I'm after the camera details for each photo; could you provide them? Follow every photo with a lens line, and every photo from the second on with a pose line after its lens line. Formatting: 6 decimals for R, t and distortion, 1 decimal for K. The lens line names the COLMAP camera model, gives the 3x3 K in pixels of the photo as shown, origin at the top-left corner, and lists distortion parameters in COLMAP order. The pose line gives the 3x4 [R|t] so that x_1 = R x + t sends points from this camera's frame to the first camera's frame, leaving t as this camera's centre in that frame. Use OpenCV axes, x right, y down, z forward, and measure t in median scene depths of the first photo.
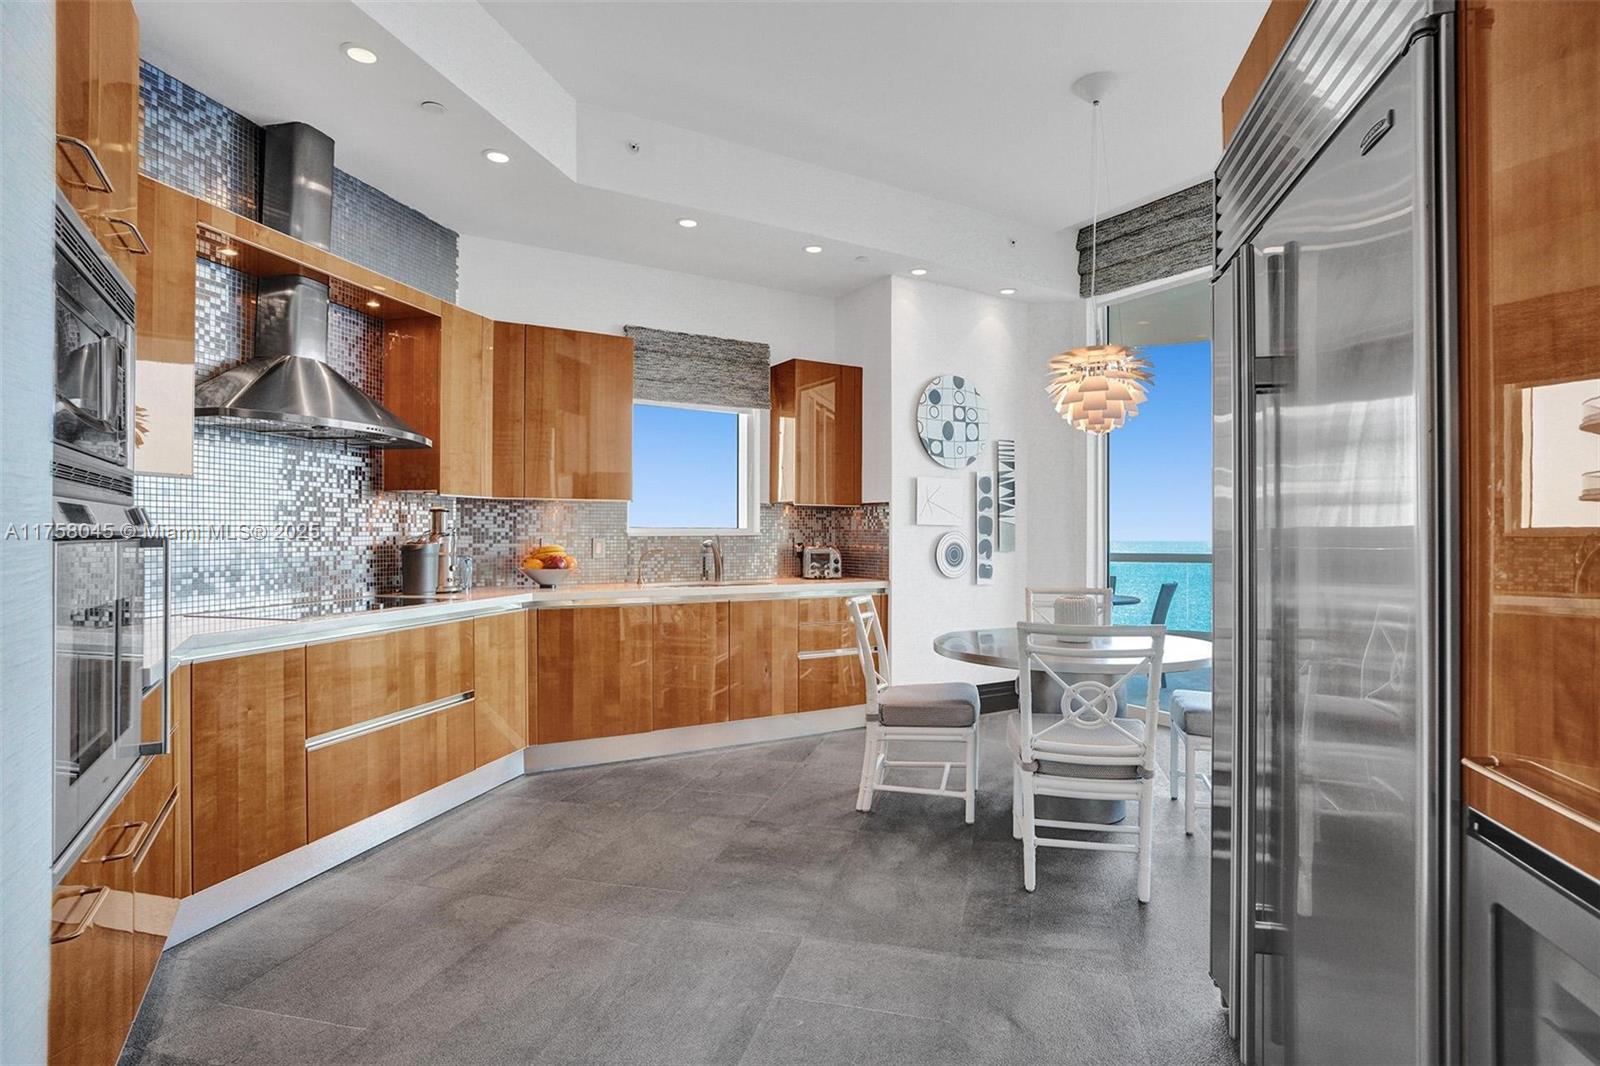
lens RADIAL K [[811.0, 0, 799.9], [0, 811.0, 530.0], [0, 0, 1]] dist [-0.061243, 0.036804]
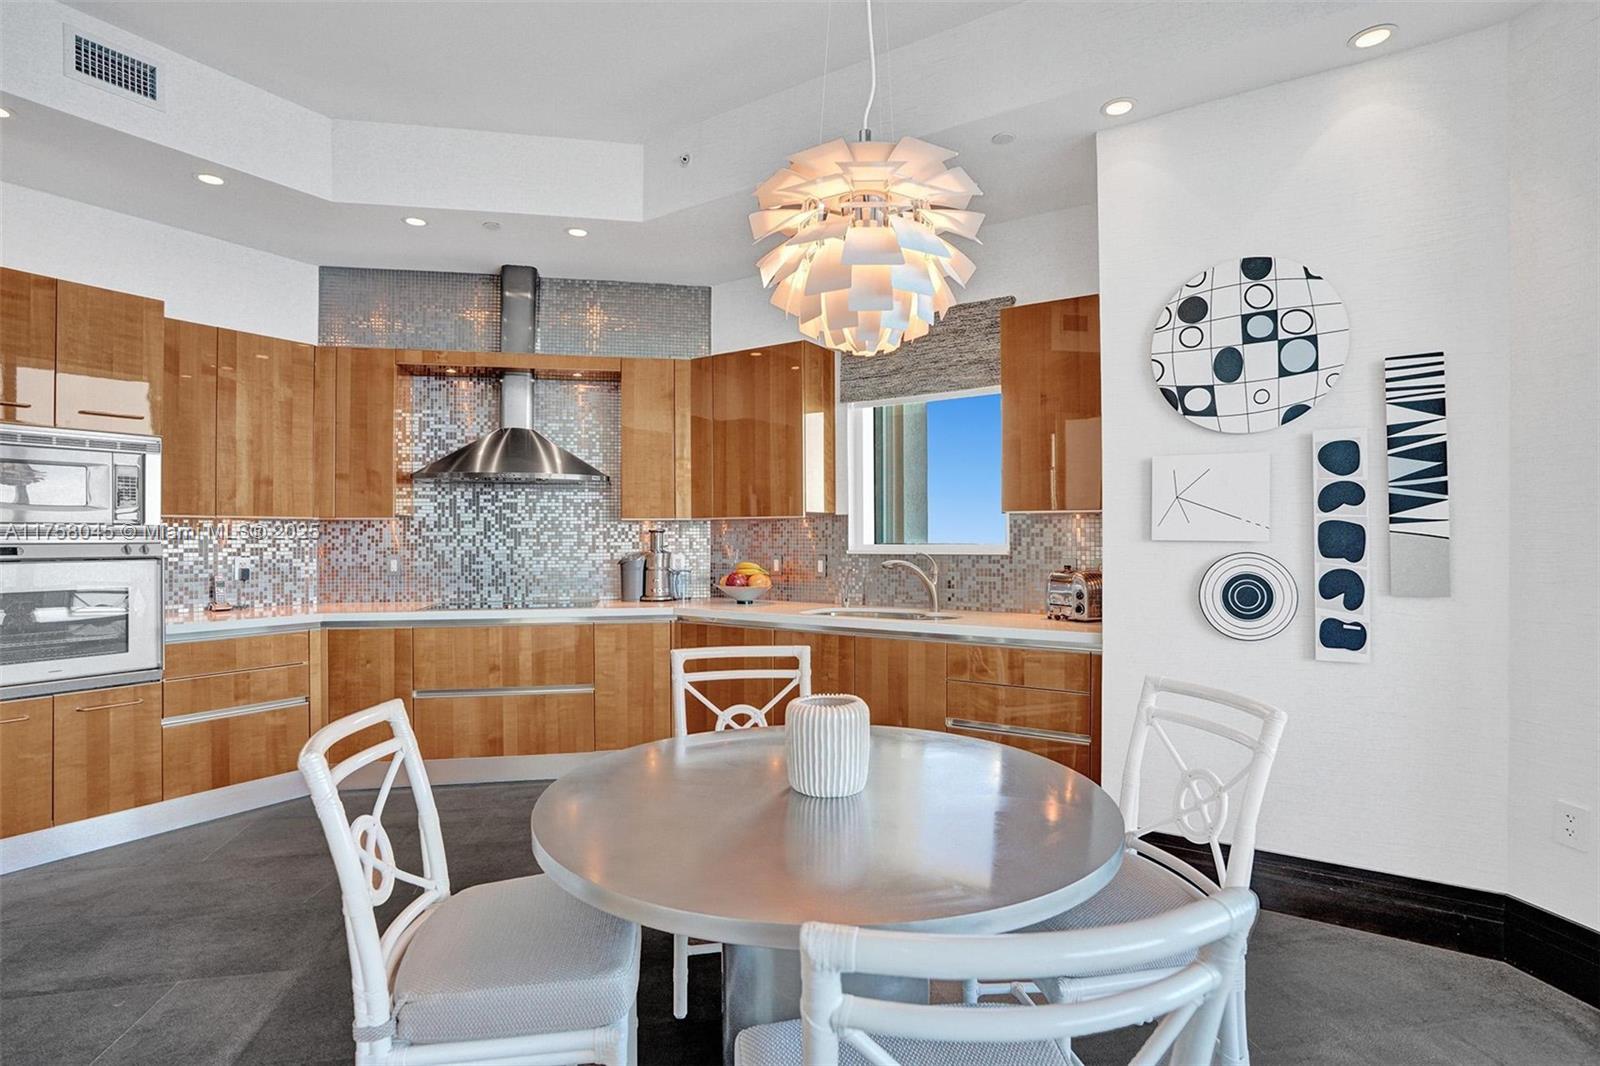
lens RADIAL K [[776.8, 0, 796.8], [0, 776.8, 534.5], [0, 0, 1]] dist [-0.067433, 0.030582]
pose [[0.441402, -0.007275, -0.897280, 0.654384], [0.007317, 0.999963, -0.004508, -0.012689], [0.897279, -0.004575, 0.441439, 0.667300]]
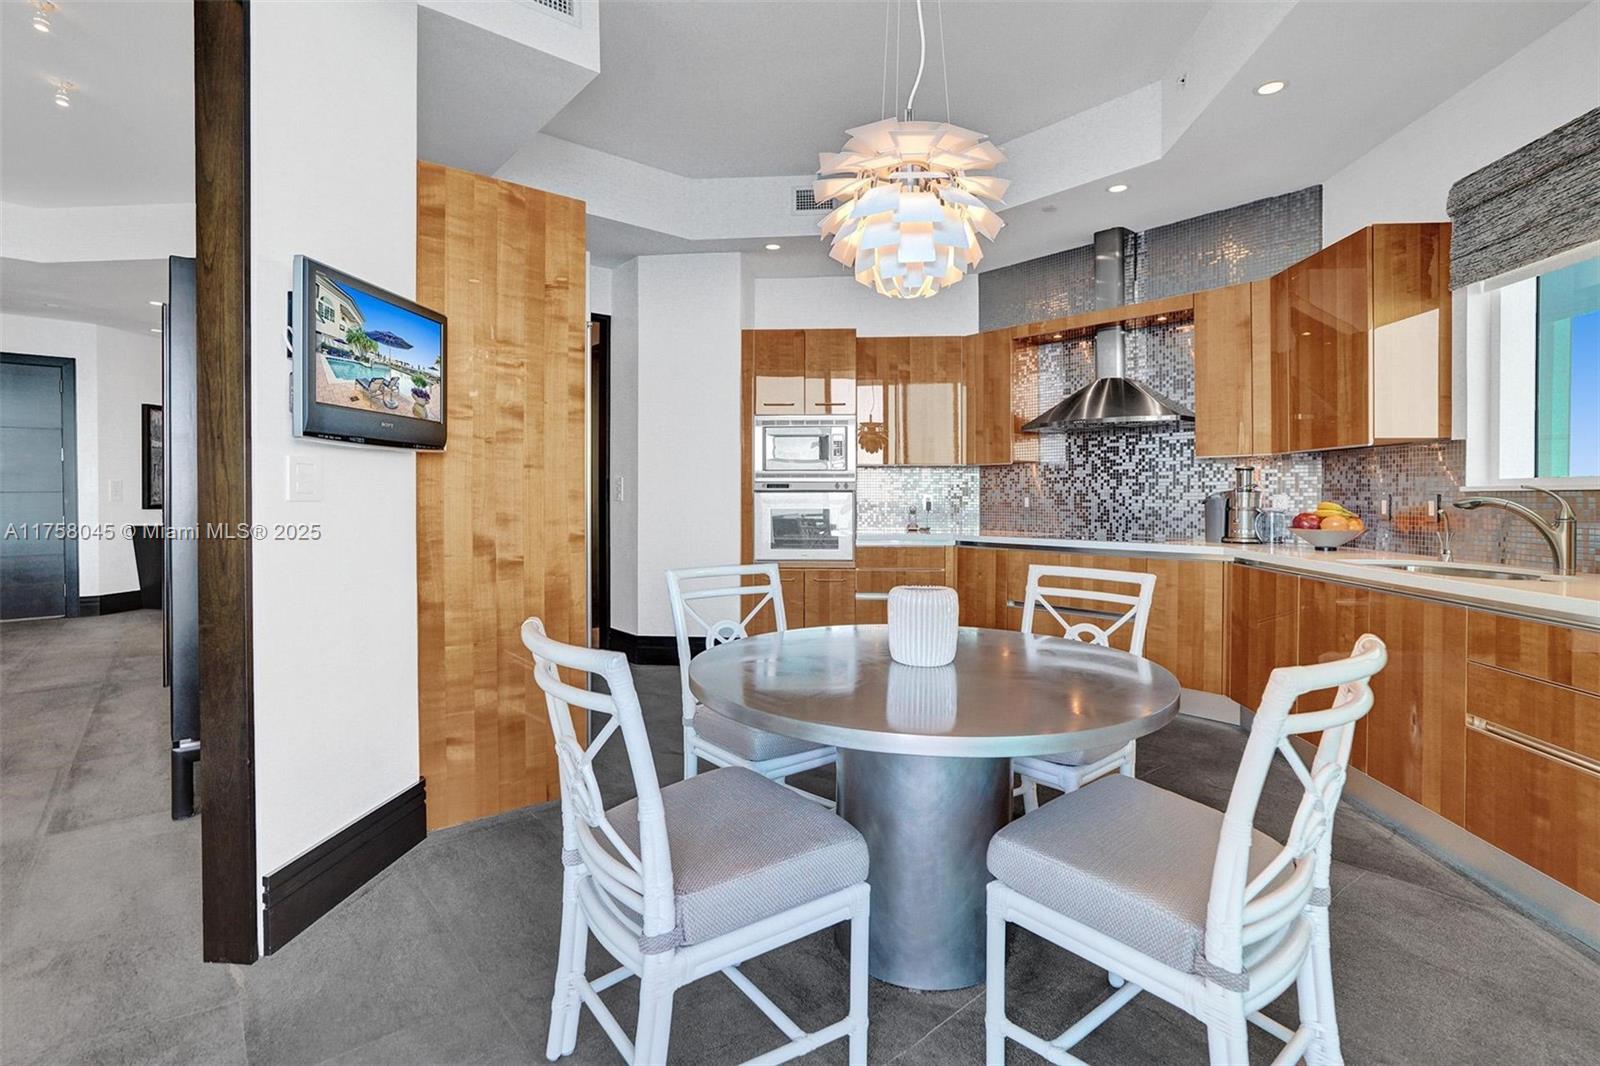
lens RADIAL K [[760.1, 0, 807.8], [0, 760.1, 502.0], [0, 0, 1]] dist [-0.056454, 0.028322]
pose [[-0.573533, 0.003627, -0.819174, 0.730190], [0.000785, 0.999992, 0.003878, 0.016361], [0.819182, 0.001581, -0.573532, 1.077046]]
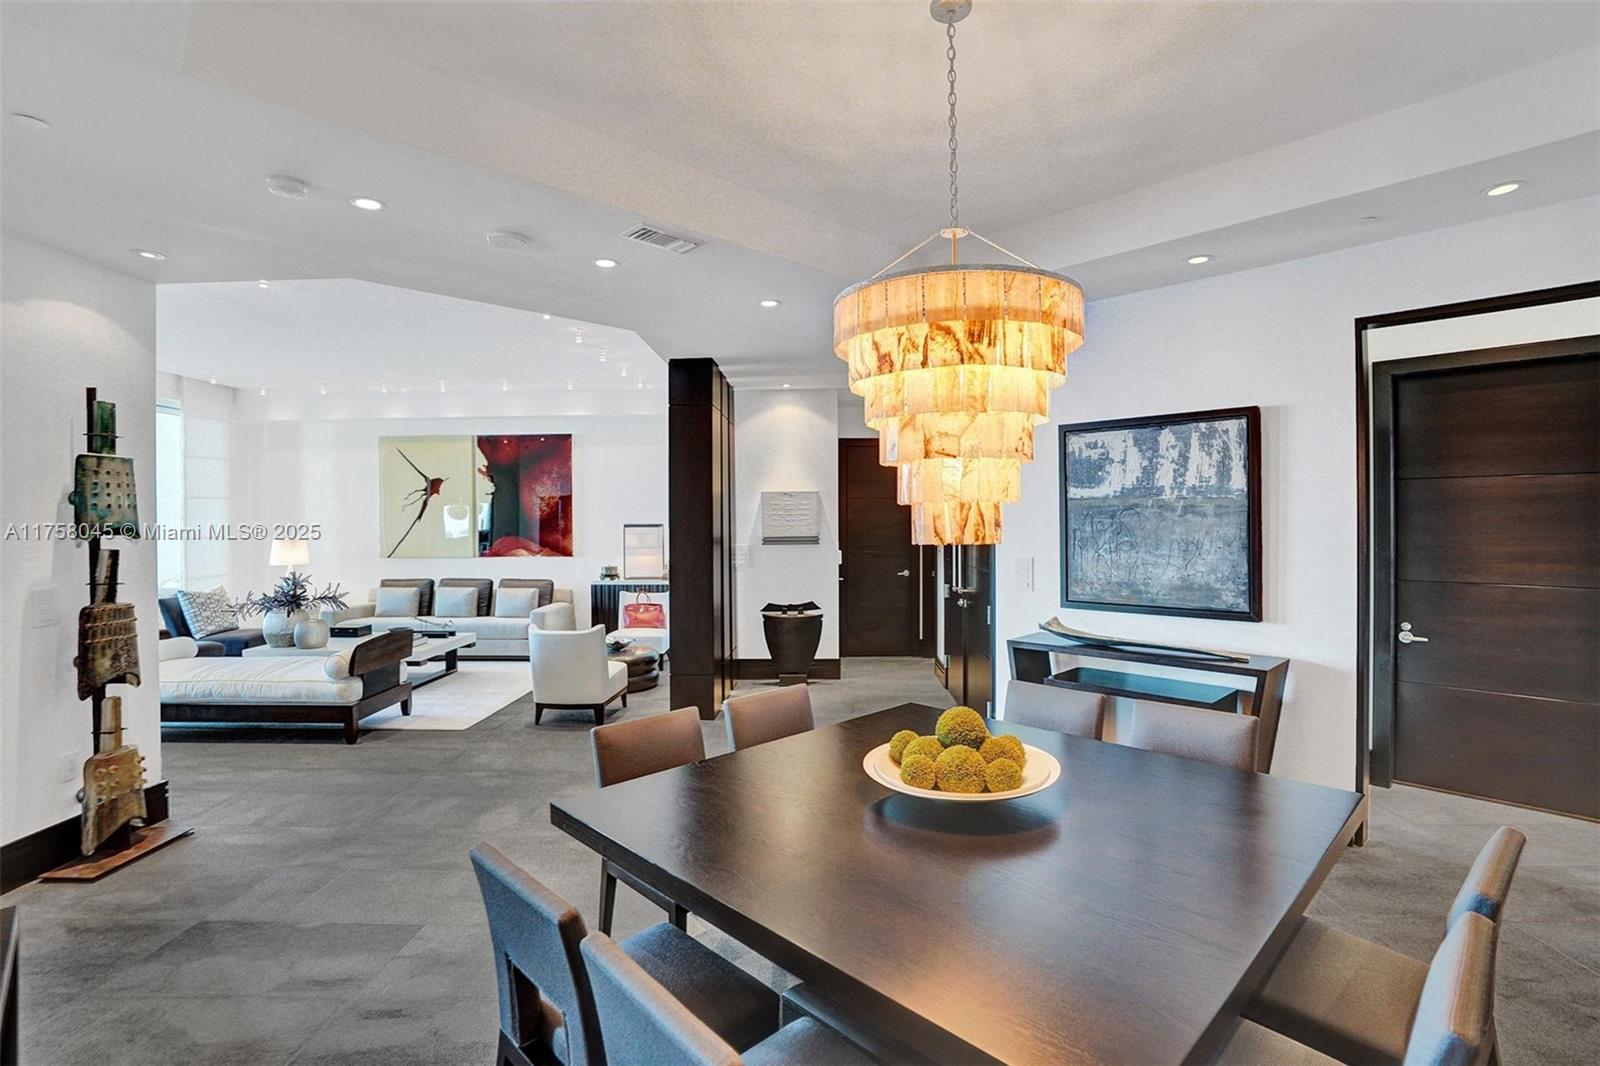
lens RADIAL K [[765.2, 0, 803.0], [0, 765.2, 532.5], [0, 0, 1]] dist [-0.054673, 0.028815]
pose [[-0.220971, -0.018250, 0.975110, -0.849103], [0.003209, 0.999806, 0.019439, -0.092191], [-0.975275, 0.007424, -0.220869, -0.755272]]
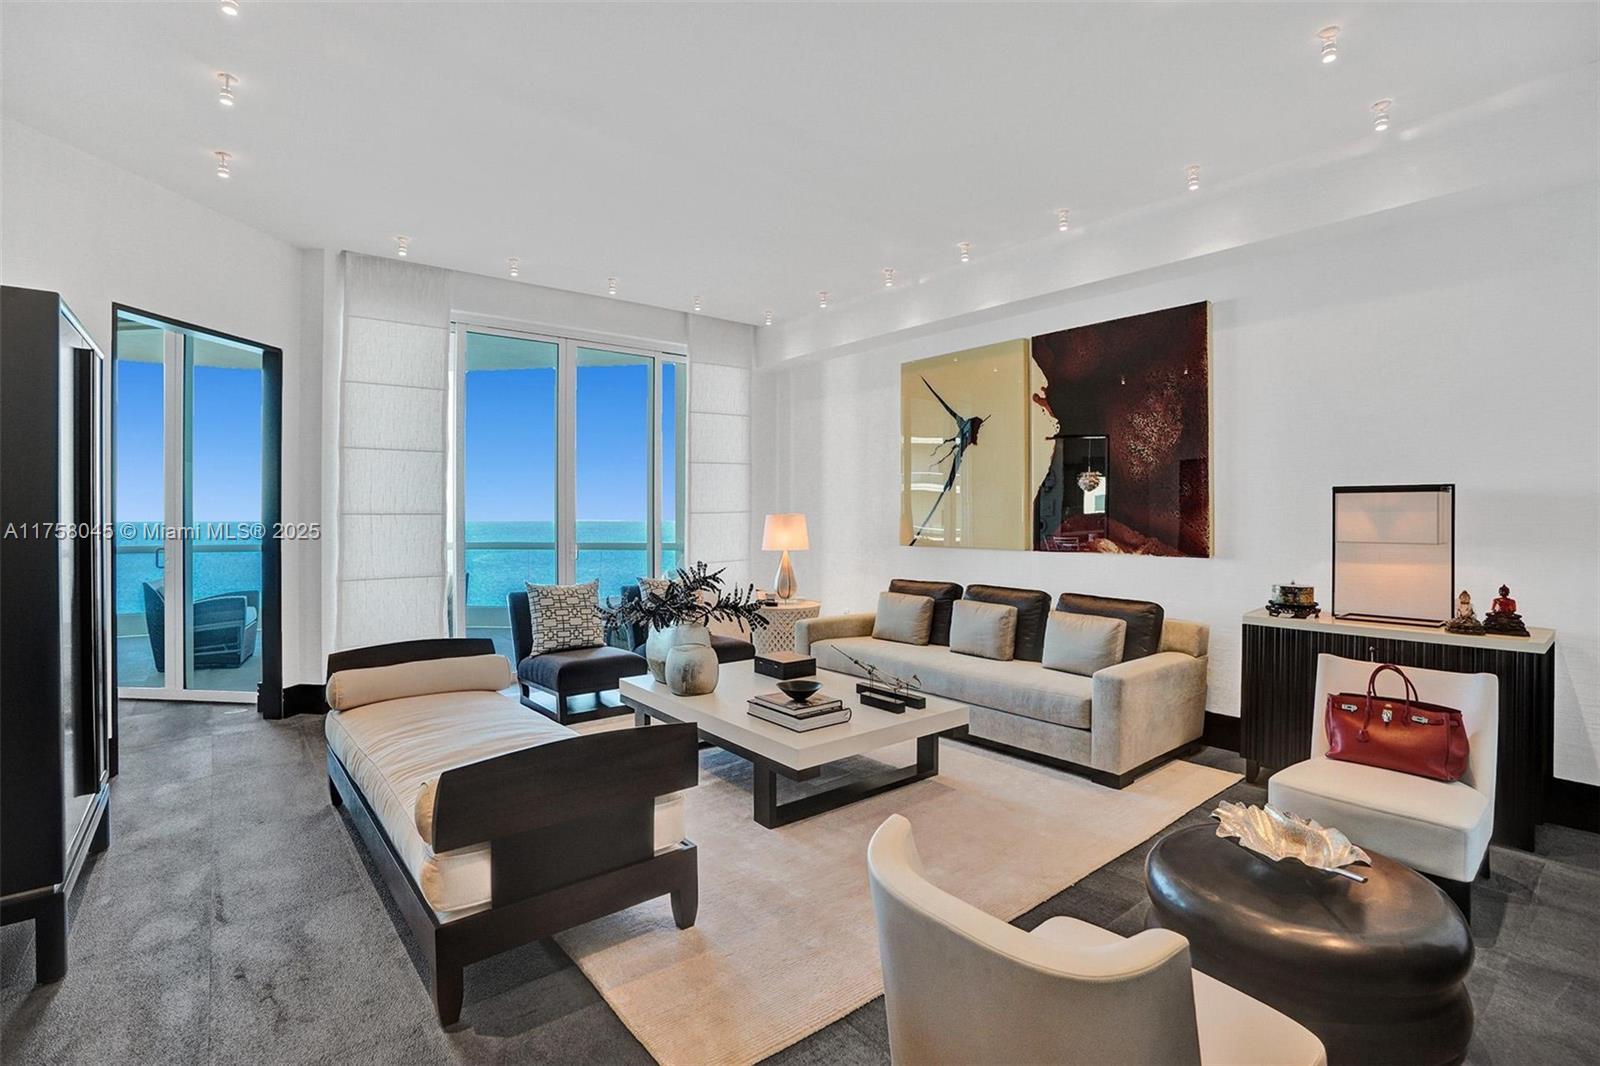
lens RADIAL K [[746.3, 0, 801.2], [0, 746.3, 522.2], [0, 0, 1]] dist [-0.066050, 0.024386]
pose [[0.595913, -0.008124, 0.803008, 0.353268], [-0.001996, 0.999931, 0.011598, -0.038986], [-0.803046, -0.008515, 0.595856, -0.742601]]
